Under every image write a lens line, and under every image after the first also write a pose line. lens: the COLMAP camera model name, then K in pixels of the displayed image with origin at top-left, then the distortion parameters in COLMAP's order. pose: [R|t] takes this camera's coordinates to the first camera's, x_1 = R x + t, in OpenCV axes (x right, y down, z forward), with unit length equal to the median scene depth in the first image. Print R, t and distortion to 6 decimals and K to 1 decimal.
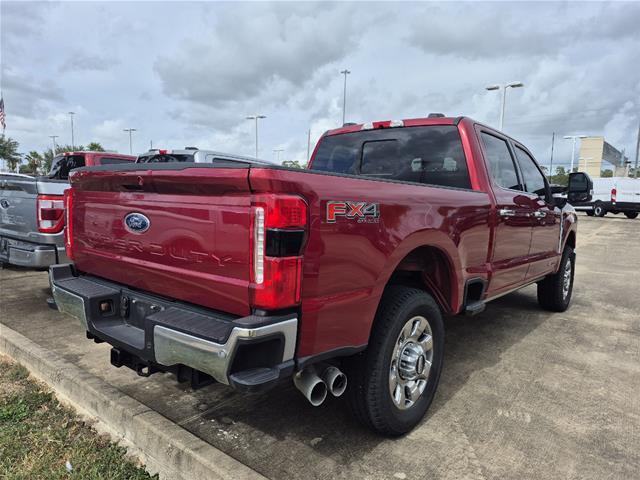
lens RADIAL K [[450.7, 0, 316.6], [0, 450.7, 233.8], [0, 0, 1]] dist [0.040162, -0.032399]
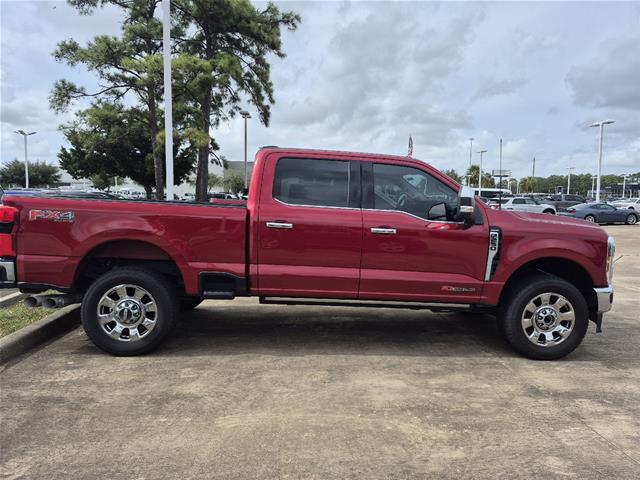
lens RADIAL K [[450.7, 0, 322.6], [0, 450.7, 240.4], [0, 0, 1]] dist [0.040162, -0.032399]
pose [[0.686692, 0.051741, -0.725105, 1.084034], [-0.070643, 0.997492, 0.004277, -0.014668], [0.723508, 0.048287, 0.688625, 0.232715]]
